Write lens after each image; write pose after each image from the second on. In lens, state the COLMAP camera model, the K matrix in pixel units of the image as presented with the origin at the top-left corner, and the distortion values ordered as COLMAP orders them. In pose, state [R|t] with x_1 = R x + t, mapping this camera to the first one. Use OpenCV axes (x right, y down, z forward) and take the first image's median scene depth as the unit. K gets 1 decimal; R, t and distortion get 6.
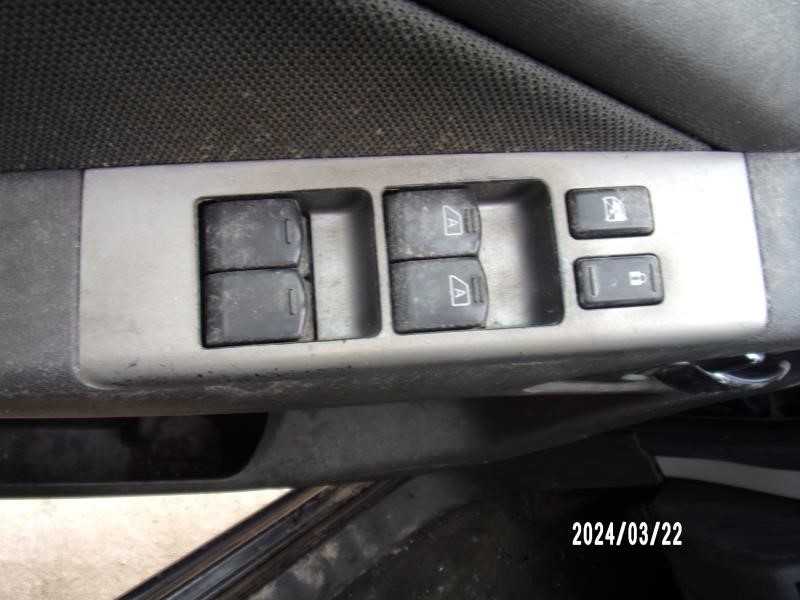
lens RADIAL K [[573.2, 0, 400.0], [0, 573.2, 300.0], [0, 0, 1]] dist [-0.044212, 0.032005]
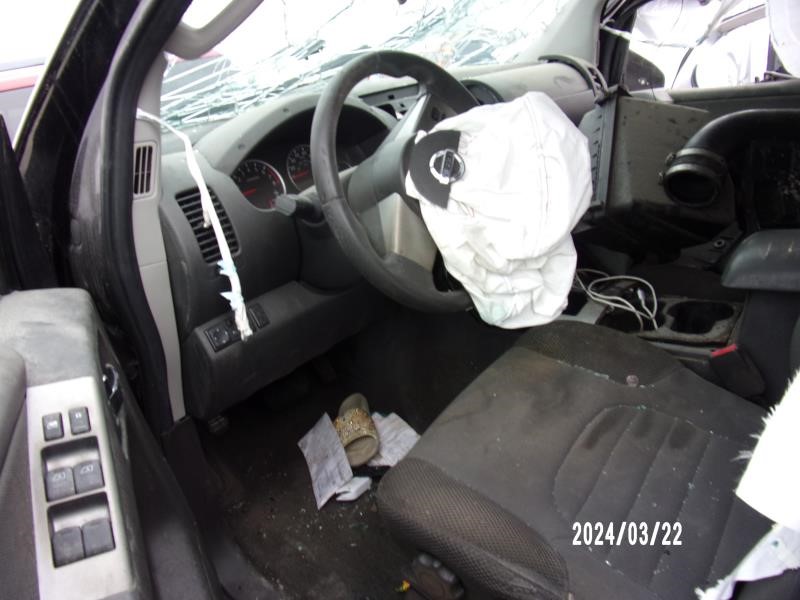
lens RADIAL K [[573.2, 0, 400.0], [0, 573.2, 300.0], [0, 0, 1]] dist [-0.044212, 0.032005]
pose [[-0.340145, -0.784458, 0.518582, -1.207414], [0.842667, -0.009497, 0.538351, -0.207048], [-0.417388, 0.620109, 0.664268, -2.027138]]
